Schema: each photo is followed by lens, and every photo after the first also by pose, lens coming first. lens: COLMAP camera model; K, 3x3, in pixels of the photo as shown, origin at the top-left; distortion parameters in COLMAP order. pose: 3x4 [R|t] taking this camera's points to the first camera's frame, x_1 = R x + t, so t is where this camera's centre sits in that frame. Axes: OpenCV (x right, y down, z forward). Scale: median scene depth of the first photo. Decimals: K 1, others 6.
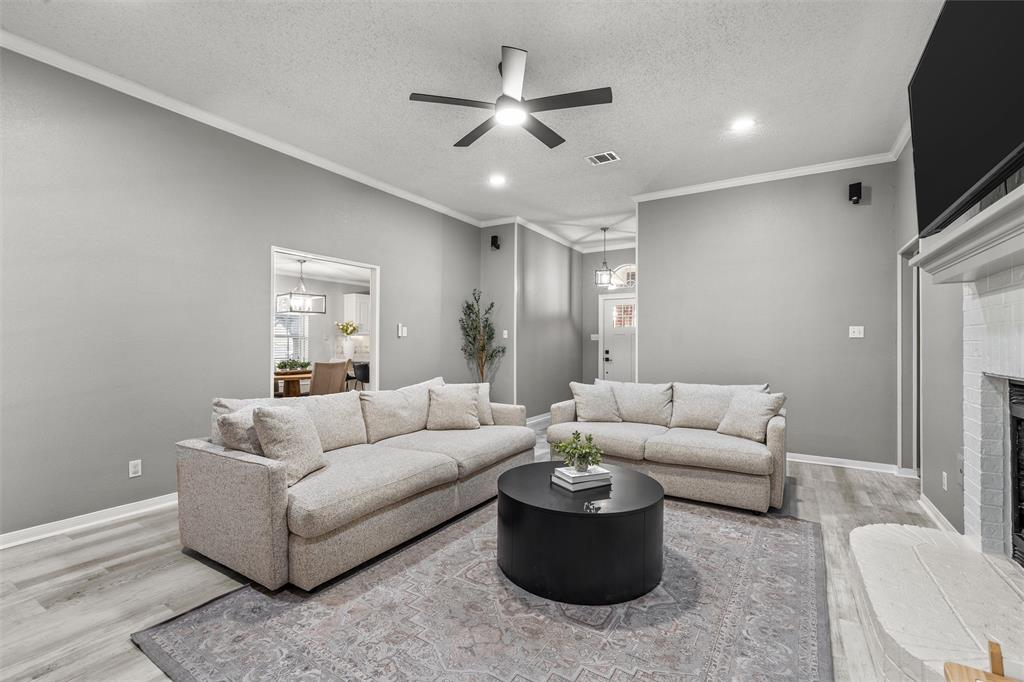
lens RADIAL K [[435.5, 0, 512.2], [0, 435.5, 343.0], [0, 0, 1]] dist [-0.002510, -0.000817]
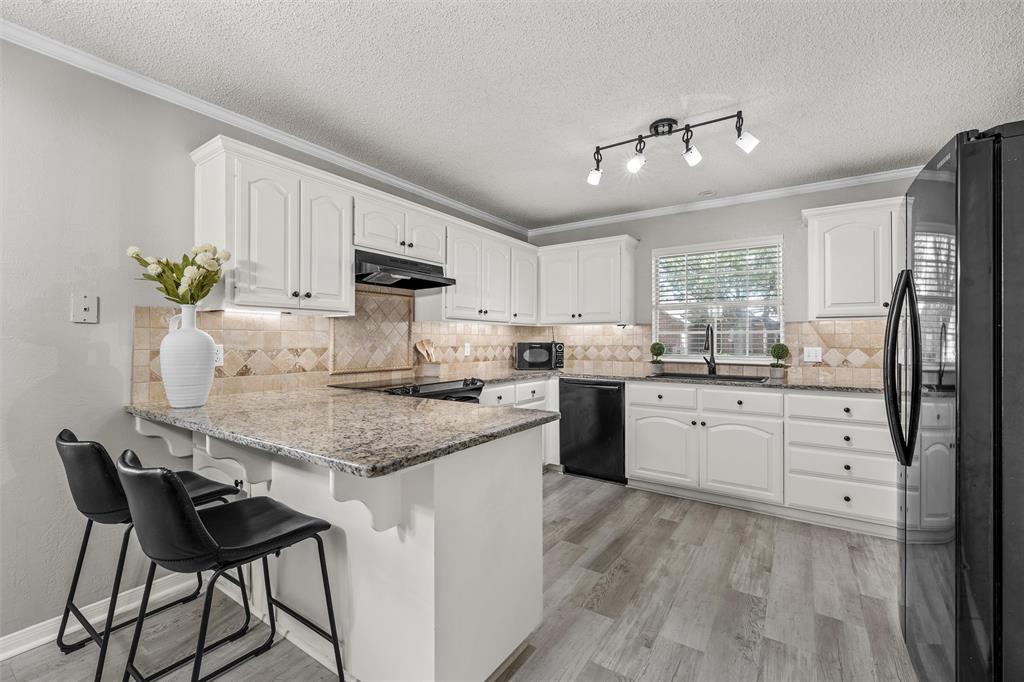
lens RADIAL K [[435.5, 0, 512.9], [0, 435.5, 337.2], [0, 0, 1]] dist [-0.002510, -0.000817]
pose [[0.999117, 0.005621, -0.041644, -0.188223], [-0.005740, 0.999980, -0.002746, -0.000354], [0.041628, 0.002983, 0.999129, 0.770753]]
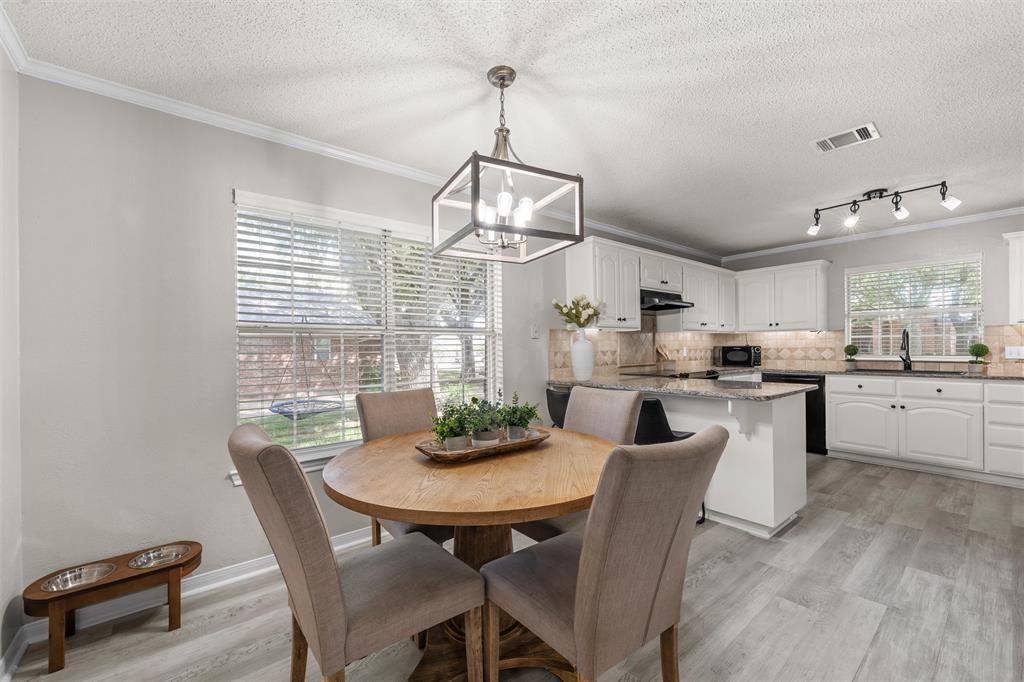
lens RADIAL K [[409.4, 0, 511.1], [0, 409.4, 349.3], [0, 0, 1]] dist [-0.002541, 0.000467]
pose [[0.942781, -0.004738, -0.333378, -0.302737], [0.008810, 0.999904, 0.010705, -0.000425], [0.333295, -0.013029, 0.942732, 0.572222]]
